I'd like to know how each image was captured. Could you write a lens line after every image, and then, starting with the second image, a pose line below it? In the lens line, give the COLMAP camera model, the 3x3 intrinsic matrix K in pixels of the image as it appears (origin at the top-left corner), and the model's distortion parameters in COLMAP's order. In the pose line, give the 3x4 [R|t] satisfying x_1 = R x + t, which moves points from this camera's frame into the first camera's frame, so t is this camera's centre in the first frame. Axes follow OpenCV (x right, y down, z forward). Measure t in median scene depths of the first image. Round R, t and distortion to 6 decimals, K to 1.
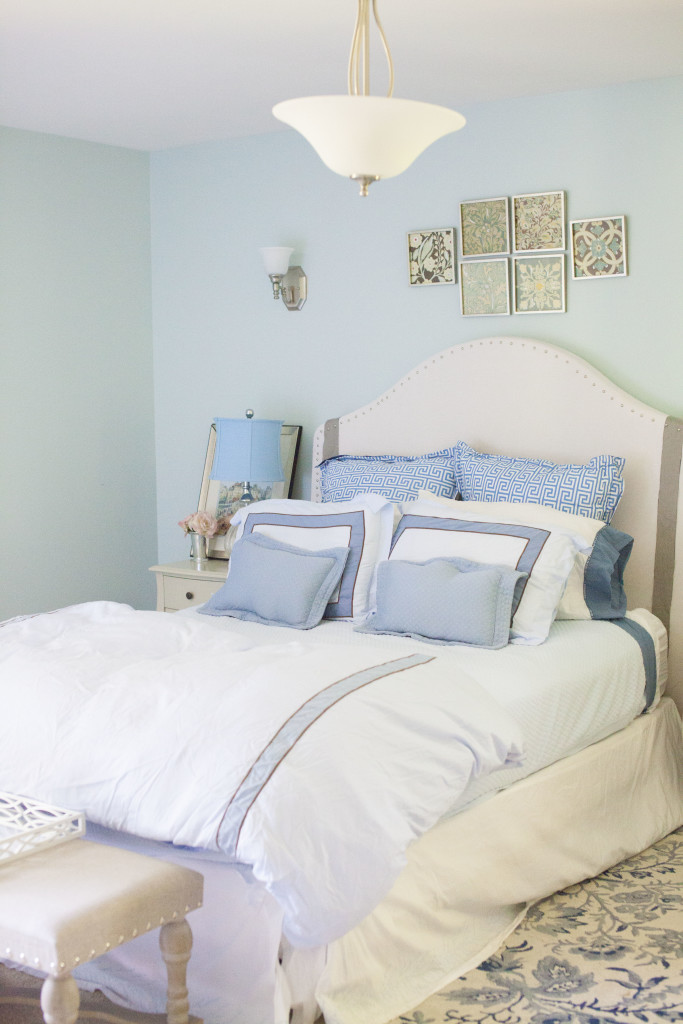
lens RADIAL K [[1392.5, 0, 341.7], [0, 1392.5, 510.5], [0, 0, 1]] dist [-0.078539, 0.000000]
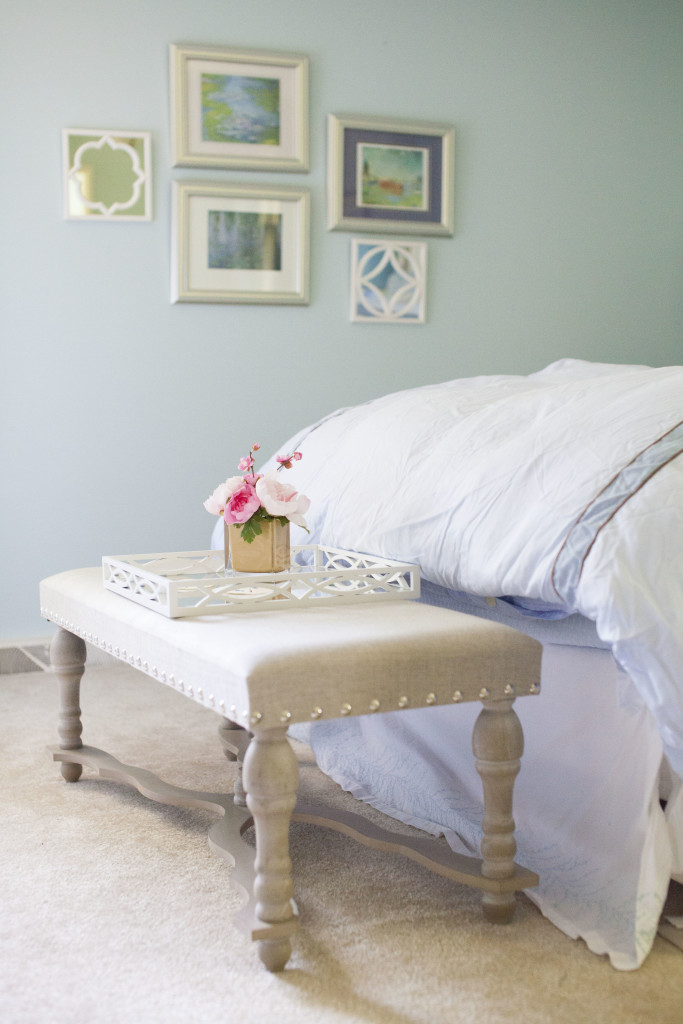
lens RADIAL K [[1392.5, 0, 340.4], [0, 1392.5, 513.6], [0, 0, 1]] dist [-0.078539, 0.000000]
pose [[0.865029, 0.031360, -0.500740, 0.139802], [-0.037038, 0.999313, -0.001398, 0.209997], [0.500352, 0.019756, 0.865597, 0.402025]]
